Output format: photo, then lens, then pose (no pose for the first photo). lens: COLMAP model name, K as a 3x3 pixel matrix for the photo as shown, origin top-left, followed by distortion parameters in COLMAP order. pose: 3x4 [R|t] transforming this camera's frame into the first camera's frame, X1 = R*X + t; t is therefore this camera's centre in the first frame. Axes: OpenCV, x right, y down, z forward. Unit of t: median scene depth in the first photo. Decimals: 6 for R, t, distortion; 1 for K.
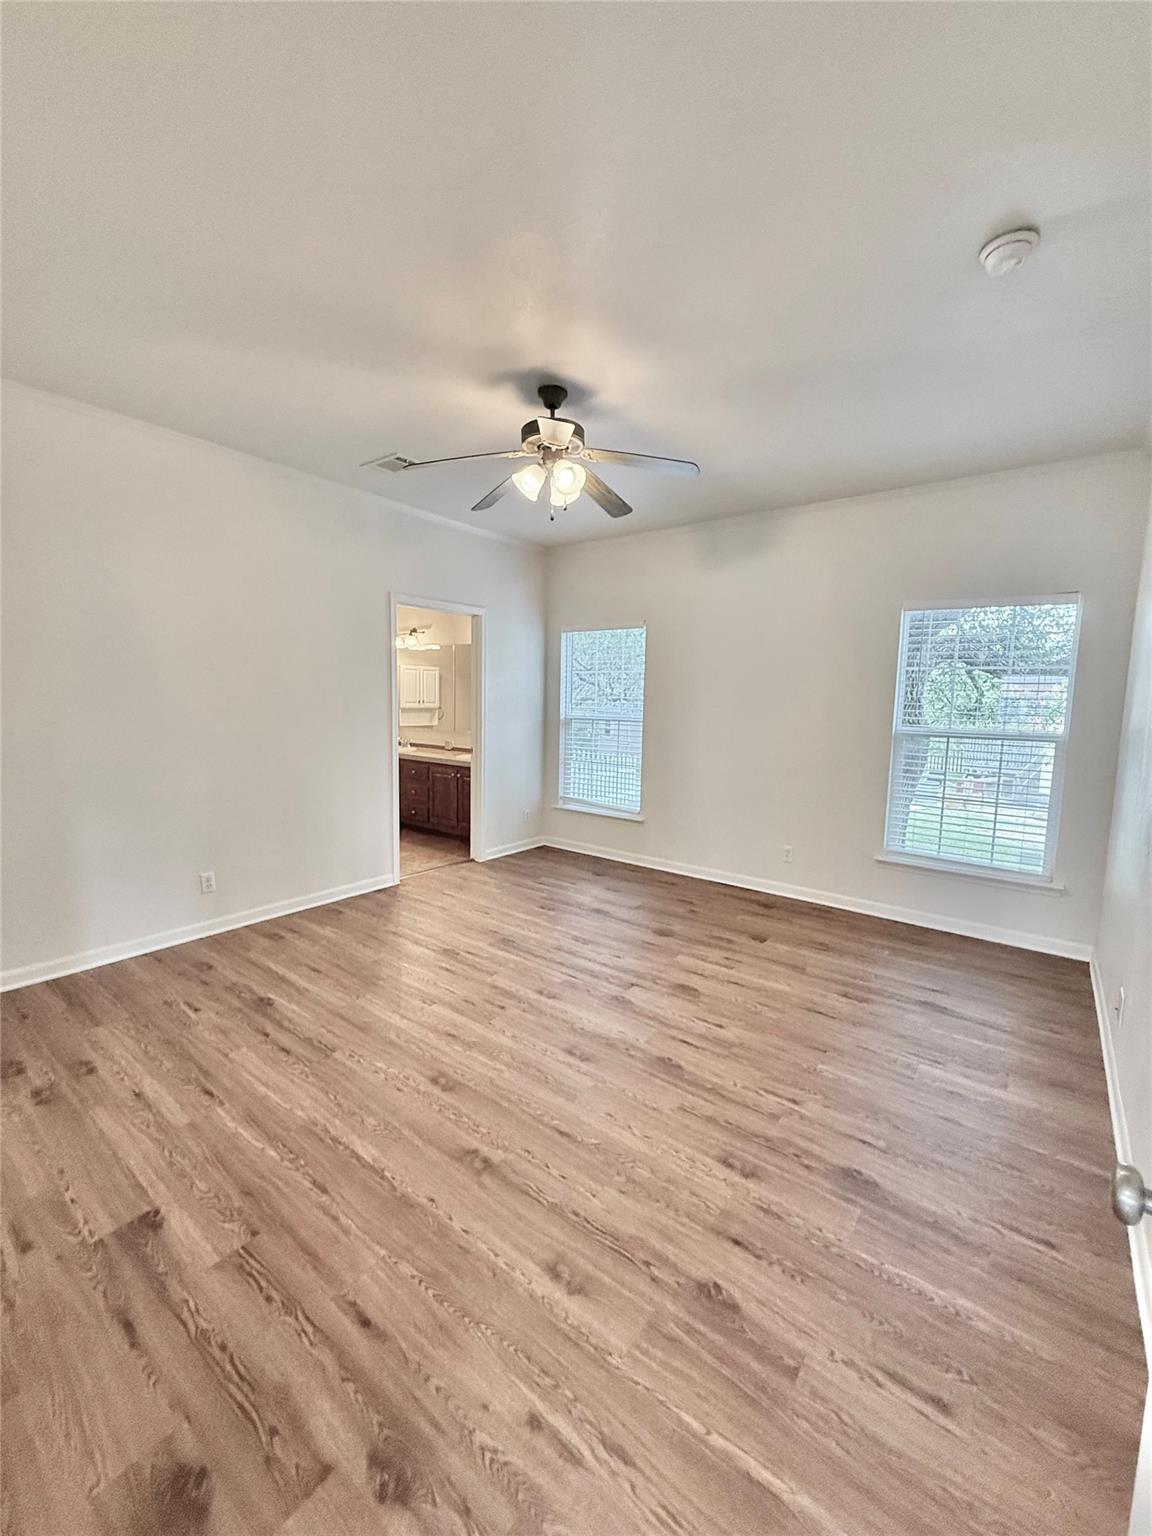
lens RADIAL K [[615.1, 0, 576.0], [0, 615.1, 768.0], [0, 0, 1]] dist [0.000853, 0.000102]
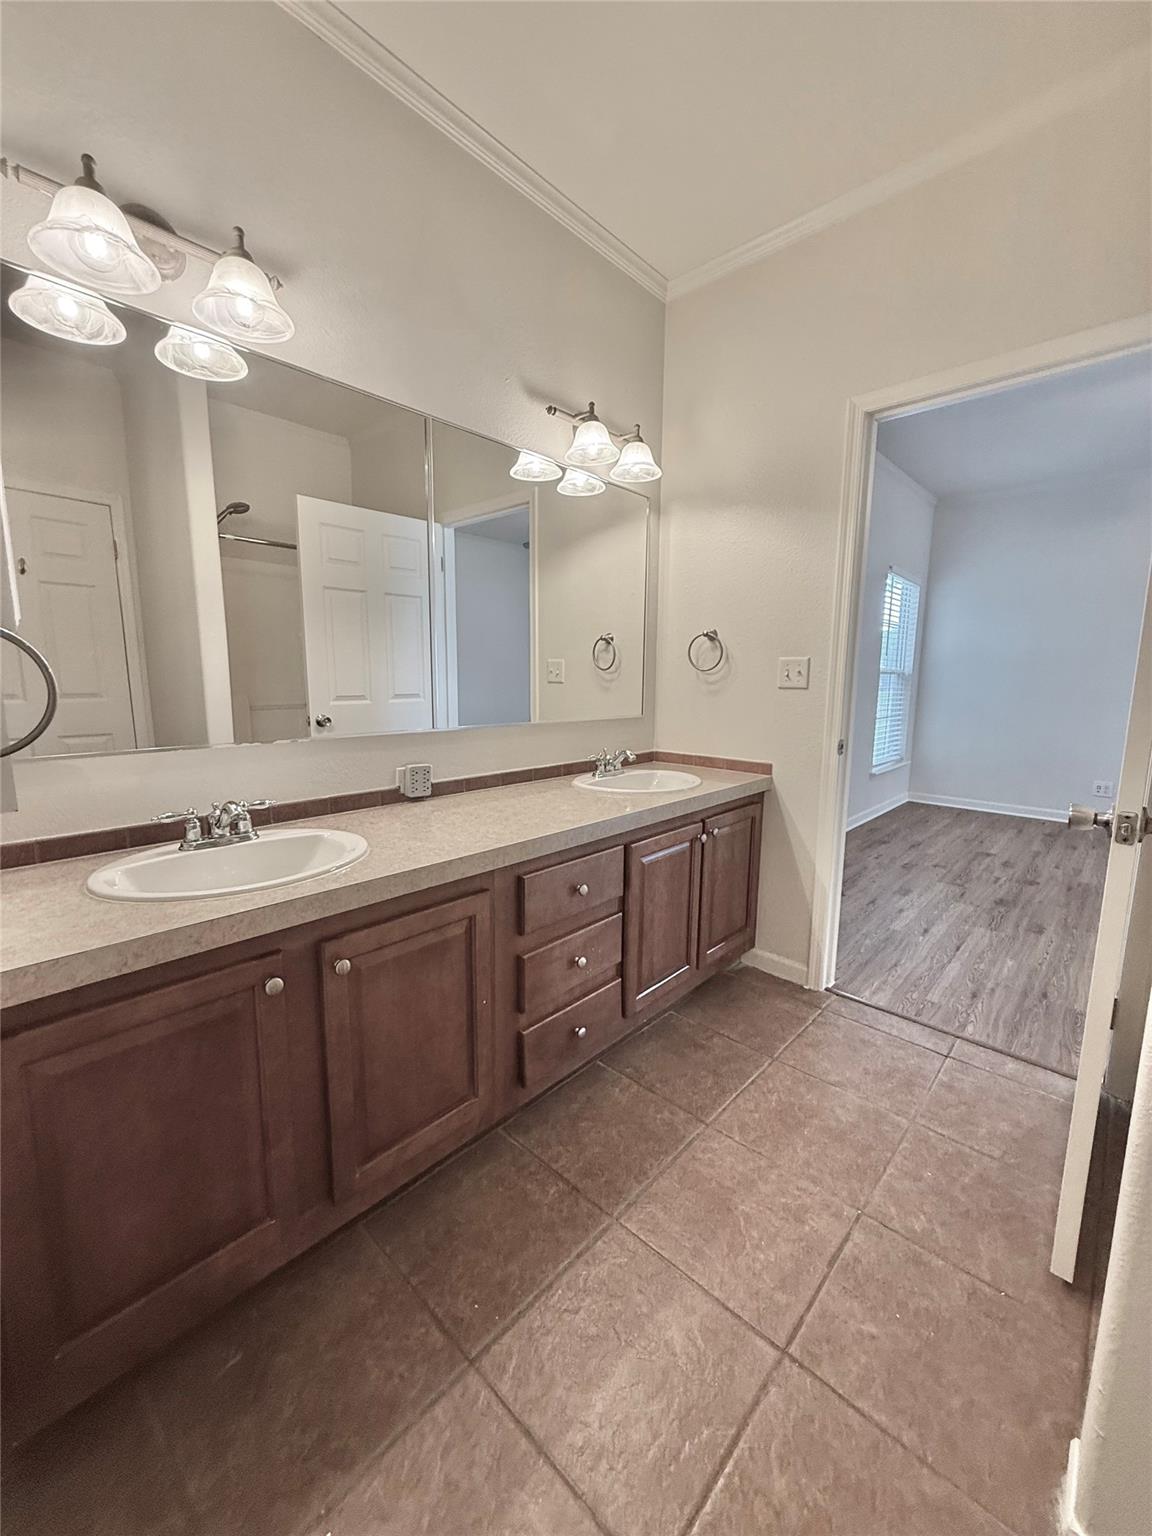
lens RADIAL K [[615.1, 0, 576.0], [0, 615.1, 768.0], [0, 0, 1]] dist [0.000853, 0.000102]
pose [[0.082330, -0.168837, 0.982199, -0.730918], [0.110333, 0.981031, 0.159388, -0.123082], [-0.990479, 0.095246, 0.099397, 1.381530]]
